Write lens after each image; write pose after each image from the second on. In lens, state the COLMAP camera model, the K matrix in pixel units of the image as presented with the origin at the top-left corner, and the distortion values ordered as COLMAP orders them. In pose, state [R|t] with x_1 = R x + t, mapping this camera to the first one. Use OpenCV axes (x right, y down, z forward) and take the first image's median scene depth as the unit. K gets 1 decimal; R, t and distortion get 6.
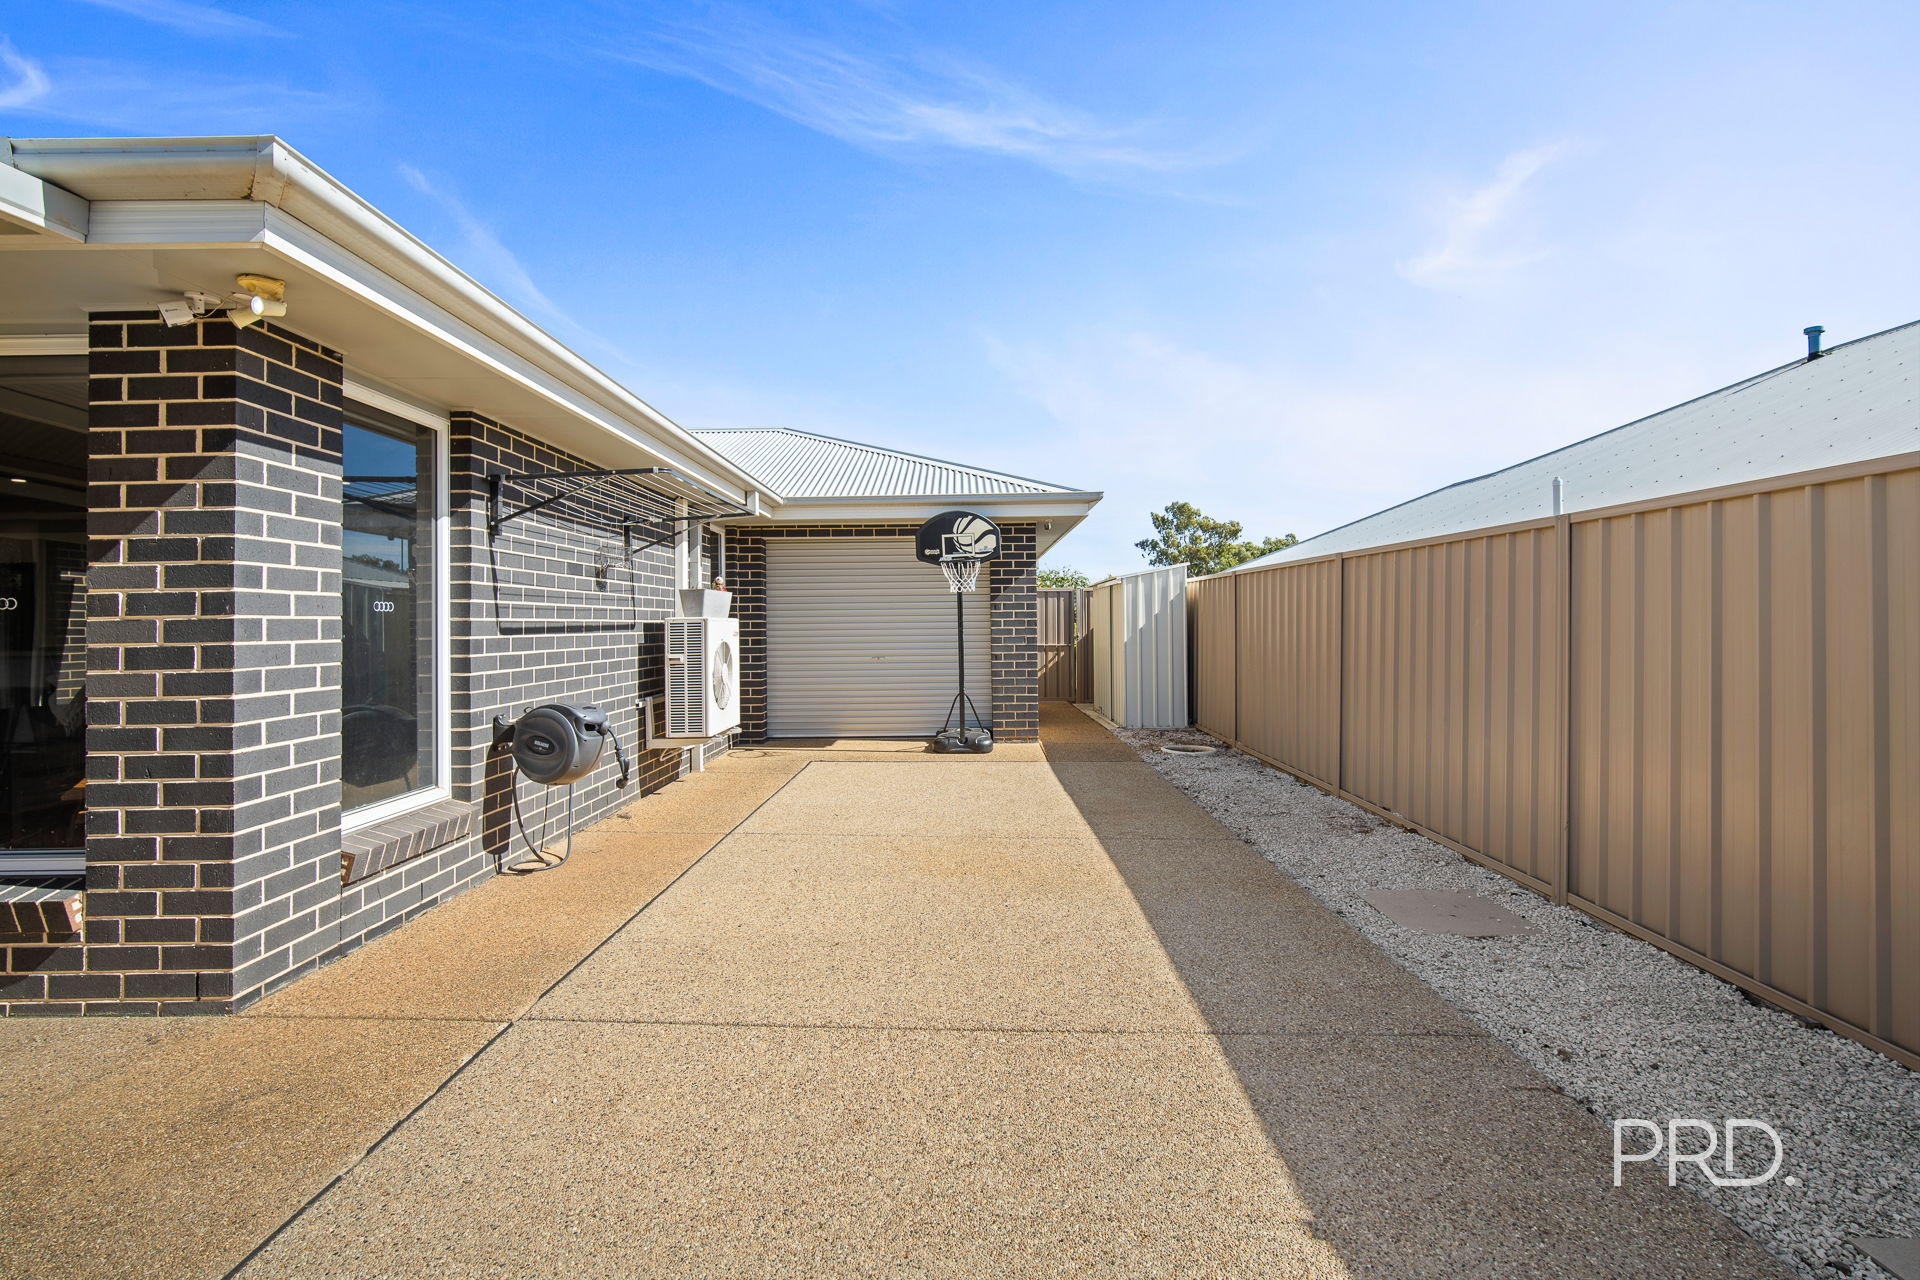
lens RADIAL K [[882.2, 0, 962.7], [0, 882.2, 626.4], [0, 0, 1]] dist [0.004896, 0.001601]
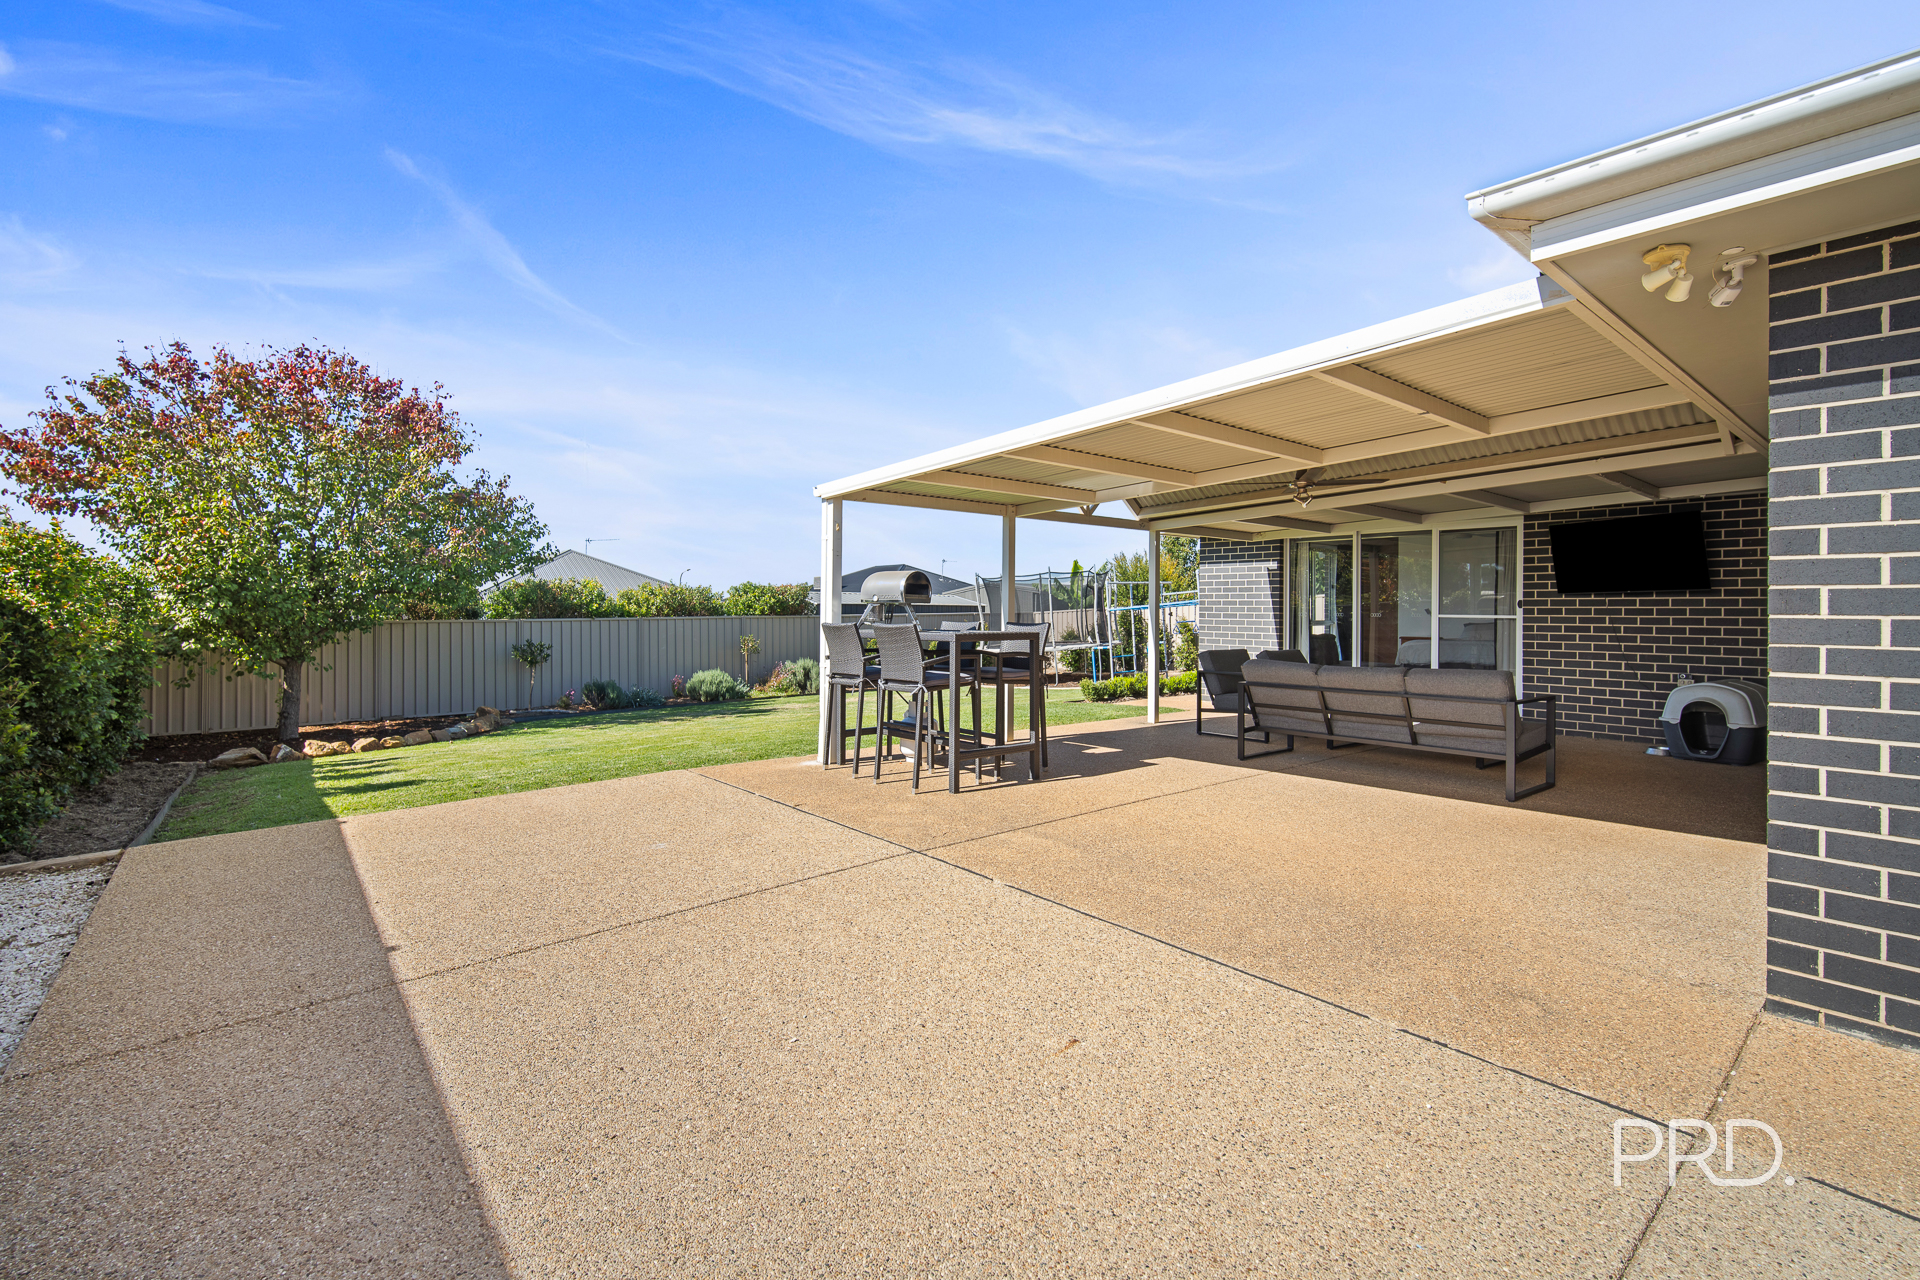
lens RADIAL K [[882.2, 0, 960.3], [0, 882.2, 621.8], [0, 0, 1]] dist [0.004896, 0.001601]
pose [[-0.763395, 0.022822, -0.645529, 0.412148], [0.002080, 0.999457, 0.032875, -0.006930], [0.645929, 0.023754, -0.763028, 1.116523]]
